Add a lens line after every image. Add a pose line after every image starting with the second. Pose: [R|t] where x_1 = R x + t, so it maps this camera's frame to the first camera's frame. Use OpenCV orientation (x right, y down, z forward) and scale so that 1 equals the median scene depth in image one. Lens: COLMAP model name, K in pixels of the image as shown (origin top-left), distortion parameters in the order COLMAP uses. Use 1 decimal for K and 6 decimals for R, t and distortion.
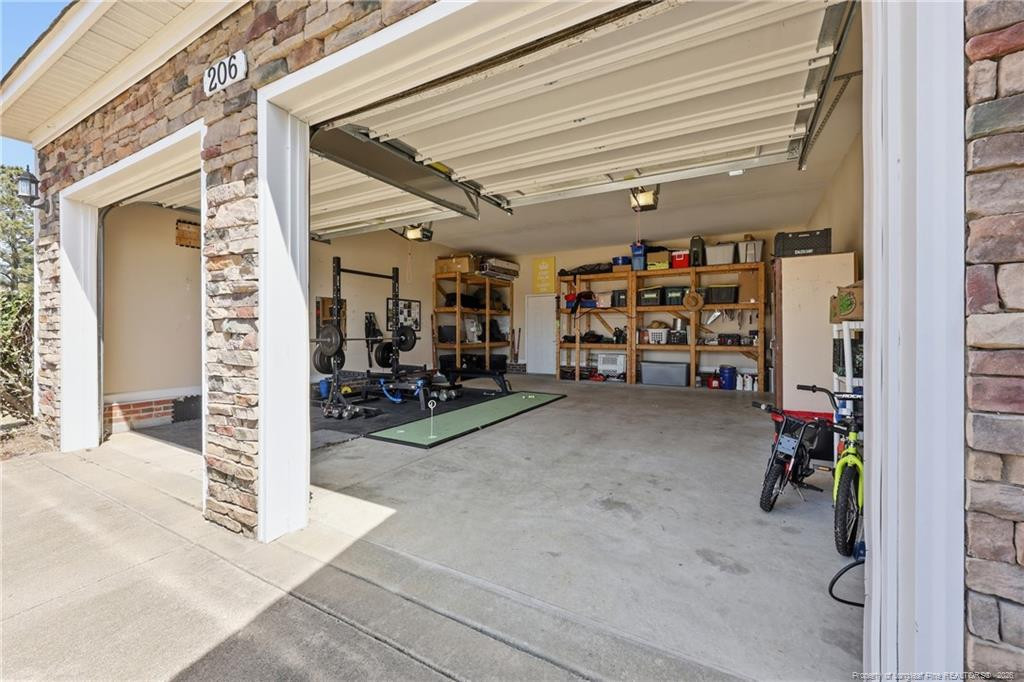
lens RADIAL K [[409.6, 0, 514.7], [0, 409.6, 335.5], [0, 0, 1]] dist [-0.001382, 0.000578]
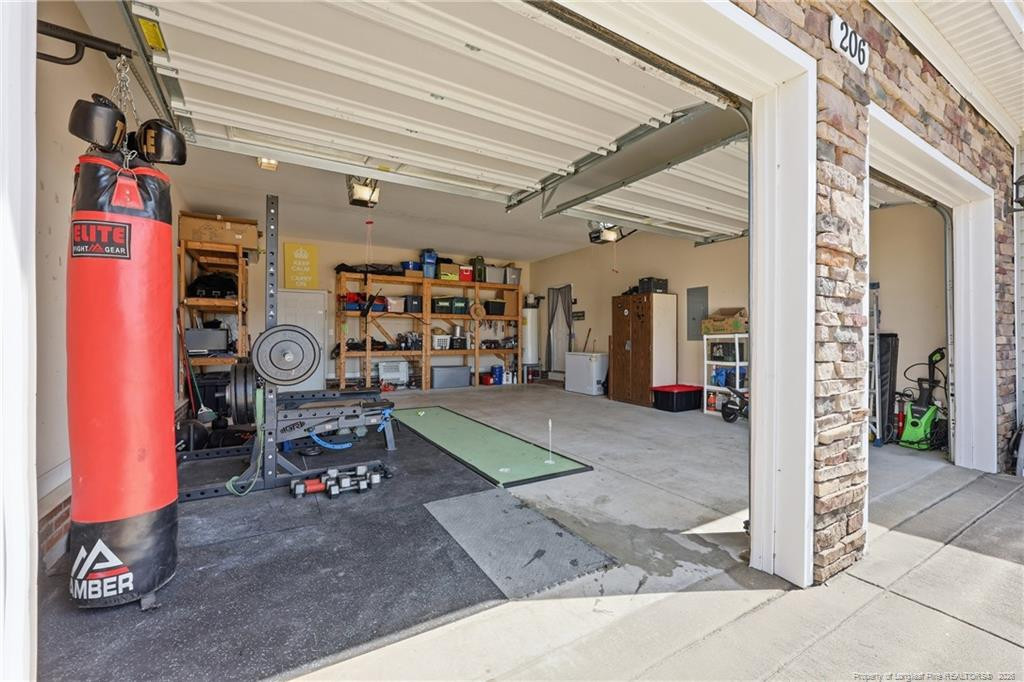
lens RADIAL K [[409.6, 0, 511.3], [0, 409.6, 337.6], [0, 0, 1]] dist [-0.001382, 0.000578]
pose [[0.508979, 0.001006, 0.860778, -0.493891], [0.005811, 0.999973, -0.004604, -0.004449], [-0.860759, 0.007345, 0.508960, 0.318151]]
